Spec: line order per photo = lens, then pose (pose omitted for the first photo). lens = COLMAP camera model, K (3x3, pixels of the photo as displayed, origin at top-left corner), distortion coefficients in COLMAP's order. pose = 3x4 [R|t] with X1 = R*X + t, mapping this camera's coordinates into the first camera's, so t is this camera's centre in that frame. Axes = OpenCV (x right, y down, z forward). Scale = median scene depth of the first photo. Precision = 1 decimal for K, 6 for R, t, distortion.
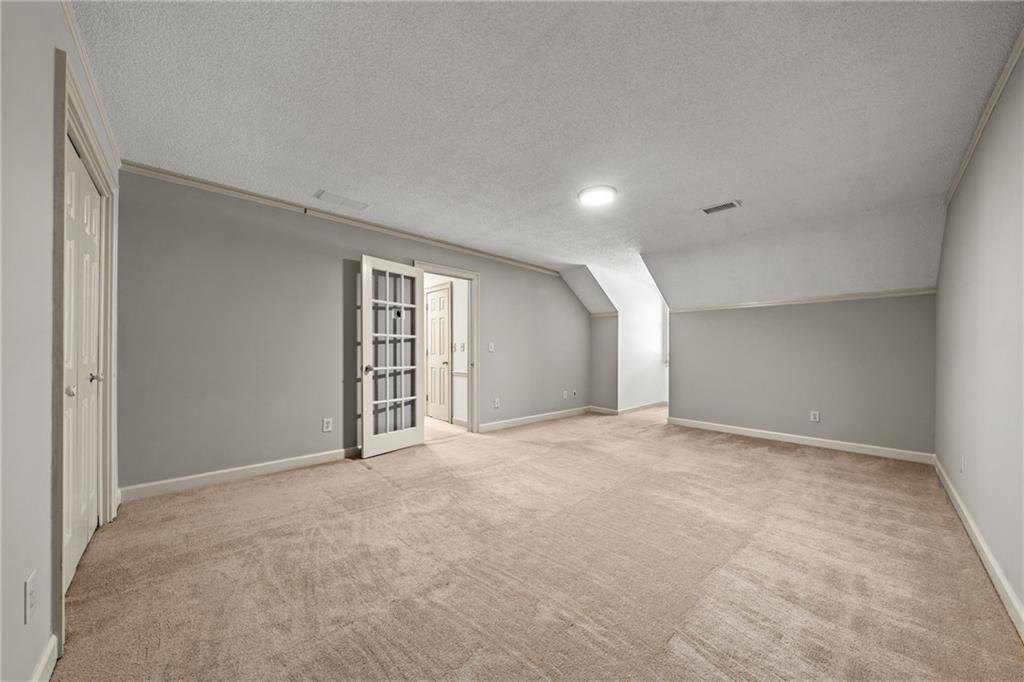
lens RADIAL K [[345.8, 0, 510.9], [0, 345.8, 349.8], [0, 0, 1]] dist [-0.000502, -0.000041]
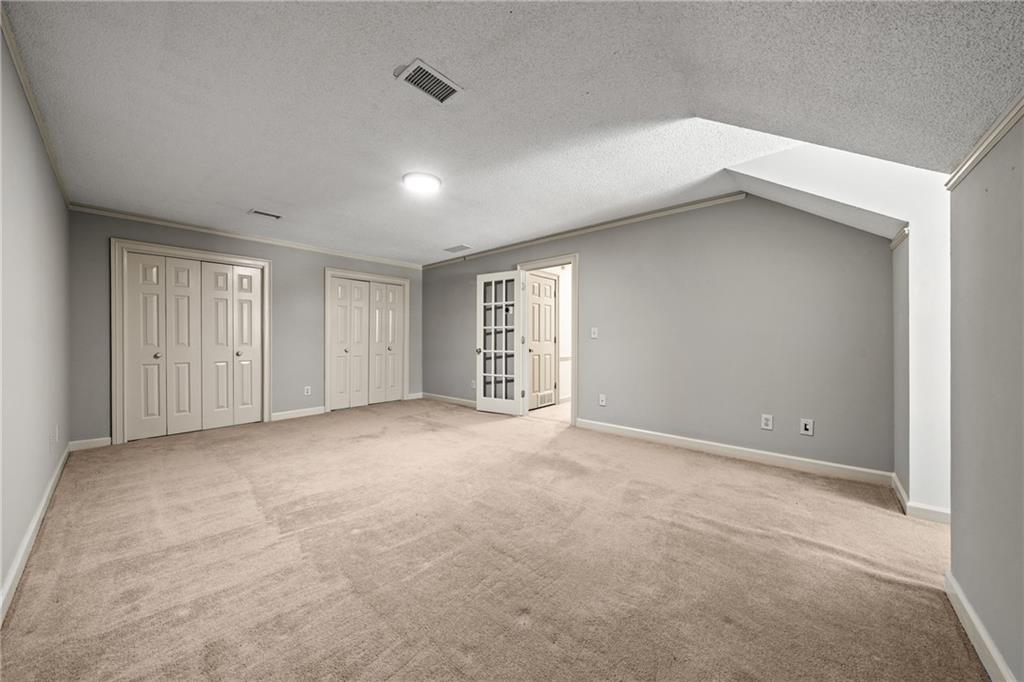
lens RADIAL K [[350.4, 0, 510.1], [0, 350.4, 337.2], [0, 0, 1]] dist [-0.003371, -0.000219]
pose [[0.095672, -0.009380, -0.995369, 1.010391], [0.009565, 0.999918, -0.008504, 0.008874], [0.995367, -0.008707, 0.095754, 0.907800]]
